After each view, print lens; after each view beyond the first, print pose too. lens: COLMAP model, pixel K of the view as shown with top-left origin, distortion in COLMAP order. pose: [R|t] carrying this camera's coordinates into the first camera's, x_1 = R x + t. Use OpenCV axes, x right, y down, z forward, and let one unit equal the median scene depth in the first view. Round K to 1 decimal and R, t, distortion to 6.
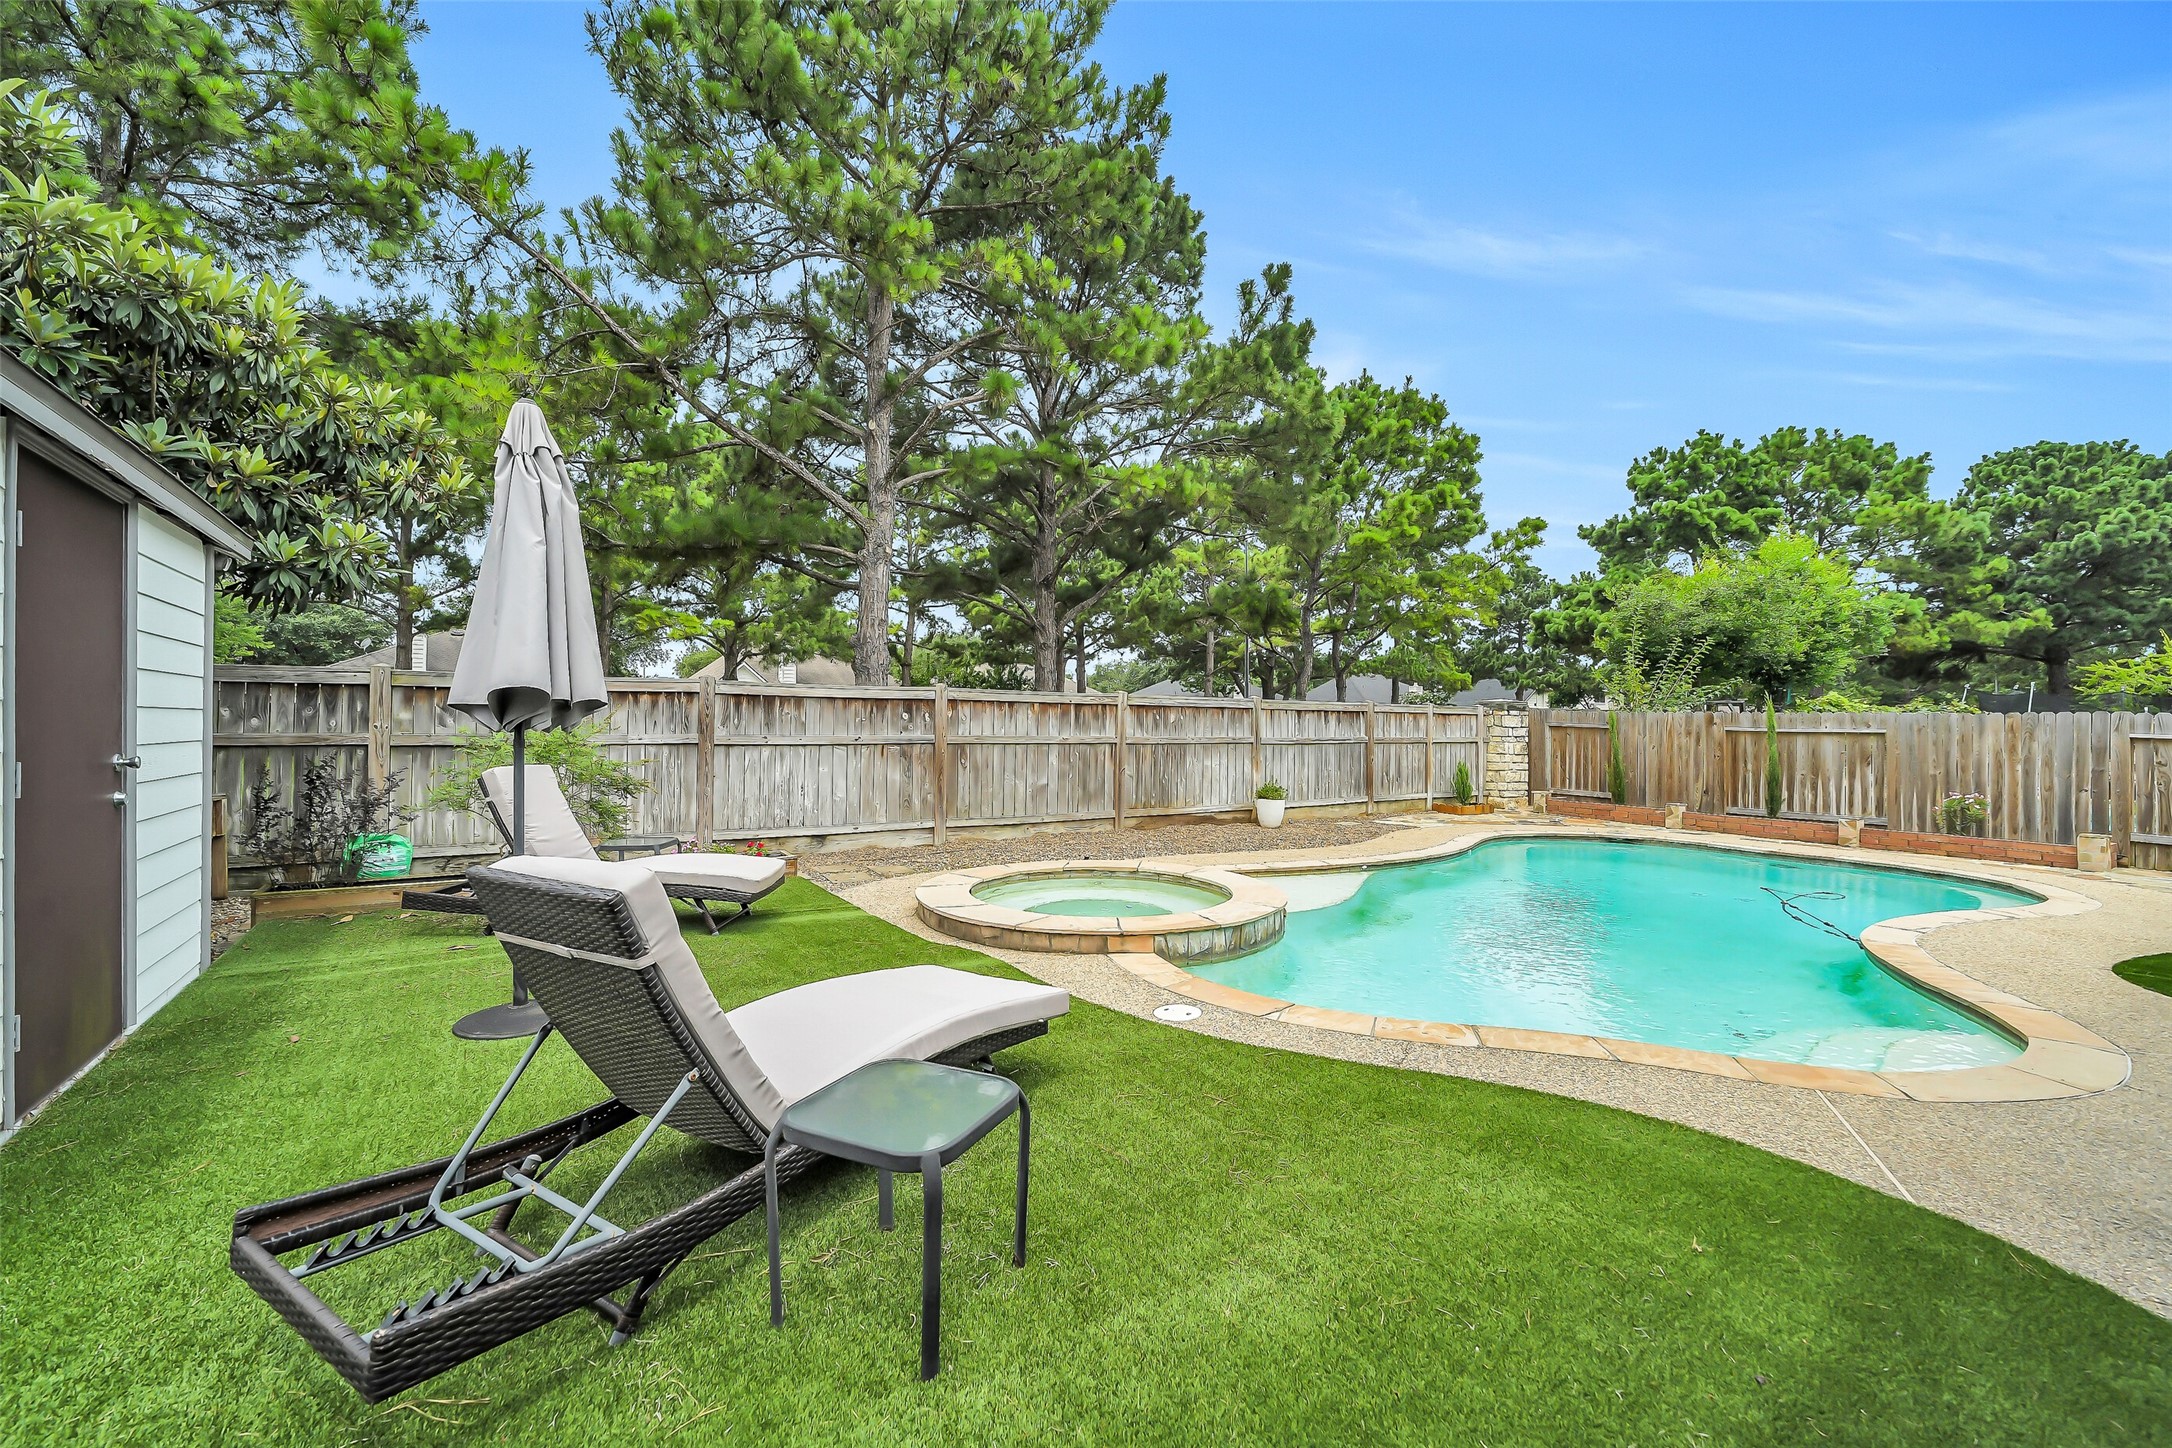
lens RADIAL K [[851.3, 0, 1070.2], [0, 851.3, 716.7], [0, 0, 1]] dist [-0.035725, 0.008076]
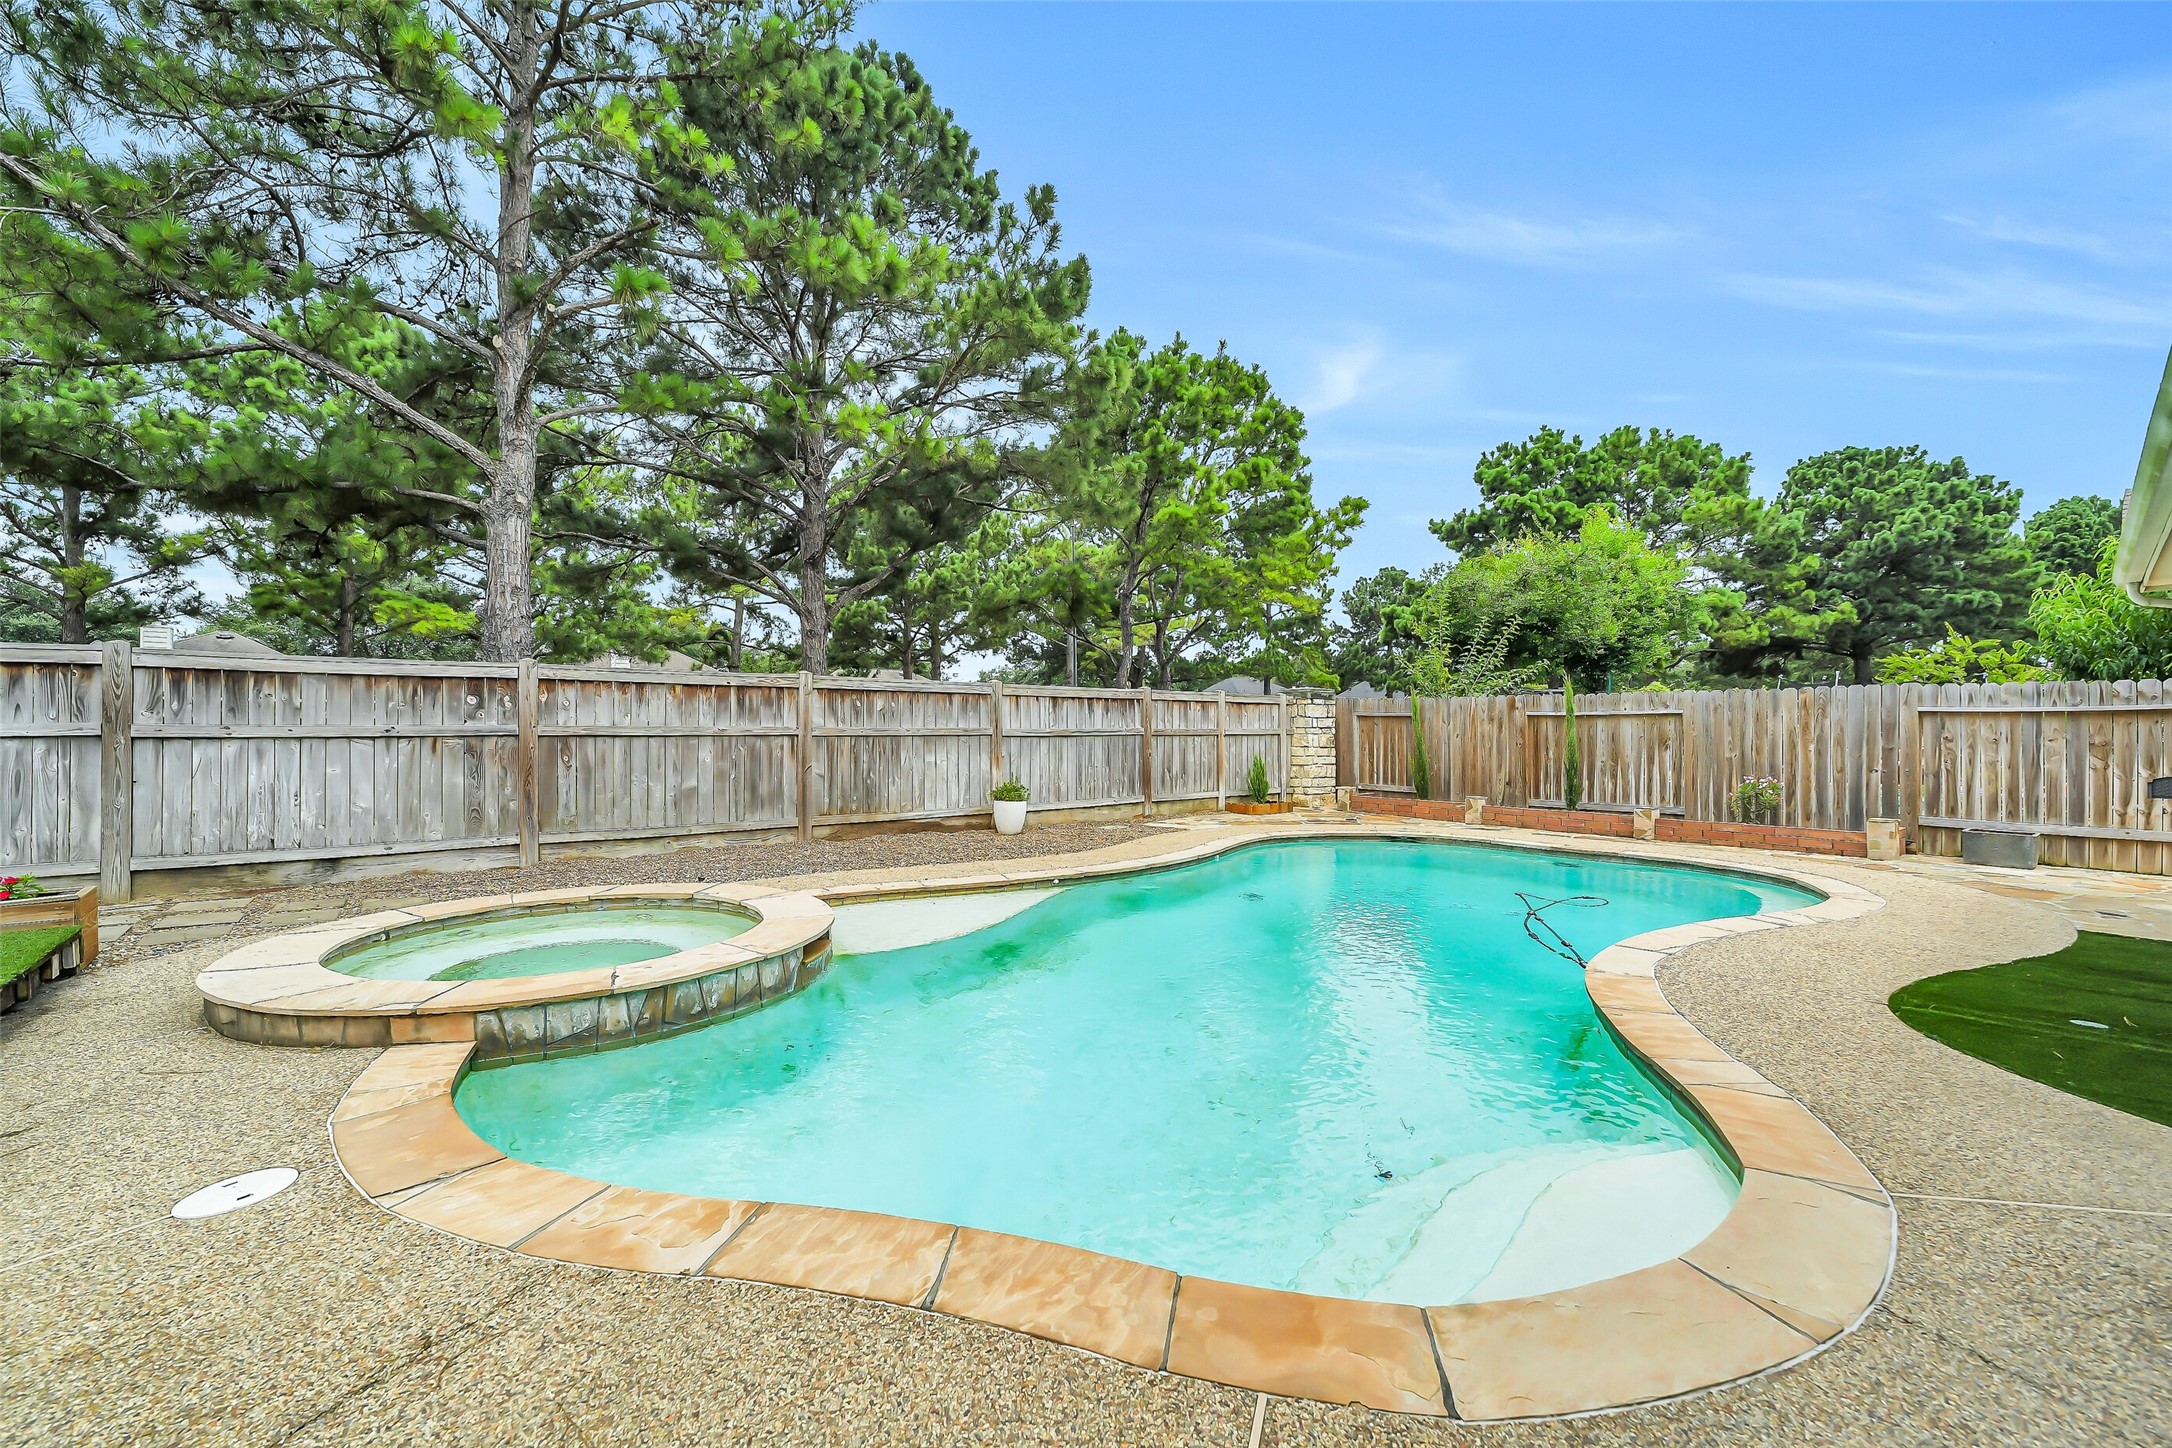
lens RADIAL K [[851.3, 0, 1072.6], [0, 851.3, 734.3], [0, 0, 1]] dist [-0.035725, 0.008076]
pose [[0.993656, -0.013968, 0.111592, 0.172756], [0.012941, 0.999867, 0.009921, 0.019775], [-0.111715, -0.008414, 0.993705, 0.128830]]
